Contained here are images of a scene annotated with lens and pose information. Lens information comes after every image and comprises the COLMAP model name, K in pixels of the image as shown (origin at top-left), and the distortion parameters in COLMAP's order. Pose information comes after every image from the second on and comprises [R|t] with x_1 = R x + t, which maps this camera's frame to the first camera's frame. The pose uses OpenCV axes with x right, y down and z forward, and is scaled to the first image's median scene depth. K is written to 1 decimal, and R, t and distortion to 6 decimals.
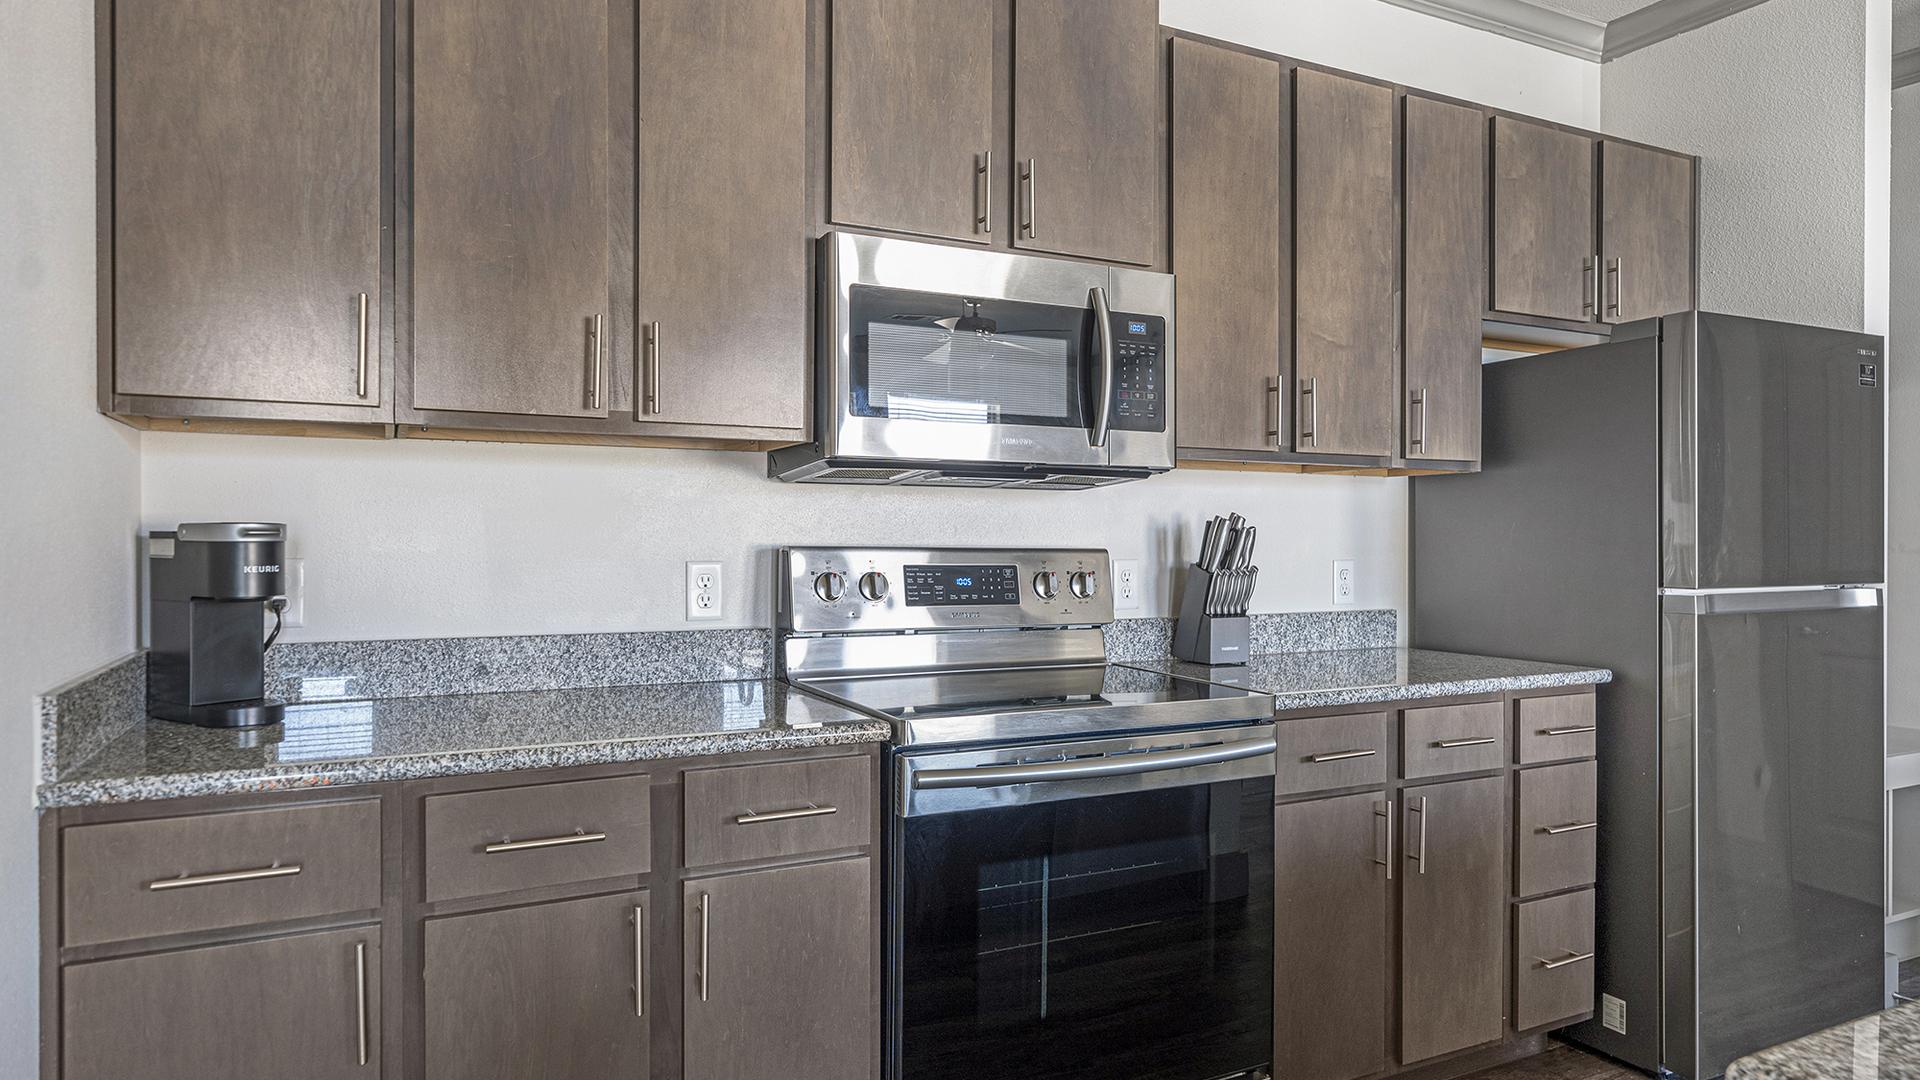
lens RADIAL K [[1236.1, 0, 960.3], [0, 1236.1, 544.2], [0, 0, 1]] dist [-0.002612, 0.005945]
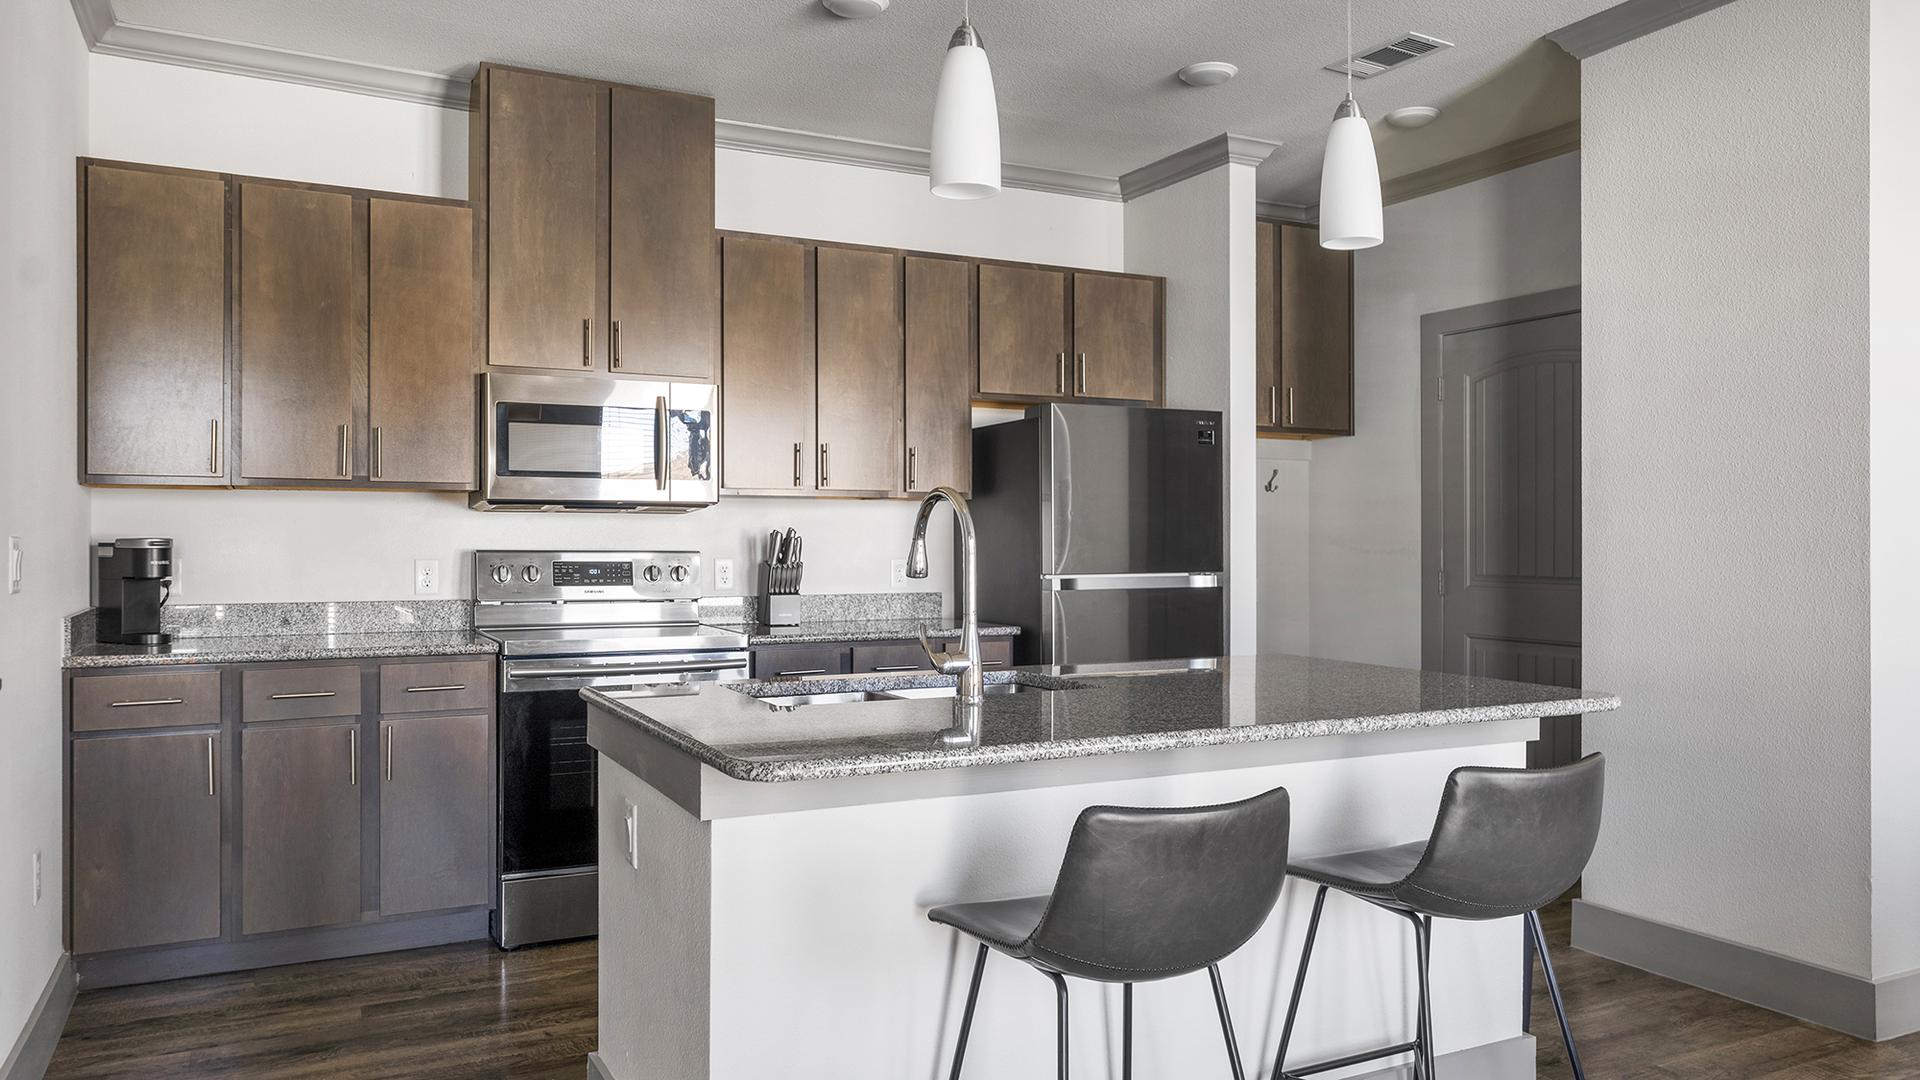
lens RADIAL K [[1400.4, 0, 960.7], [0, 1400.4, 536.8], [0, 0, 1]] dist [0.007811, 0.007559]
pose [[0.999724, -0.003226, 0.023262, 0.541035], [0.003433, 0.999955, -0.008837, 0.003155], [-0.023232, 0.008914, 0.999690, -1.045005]]
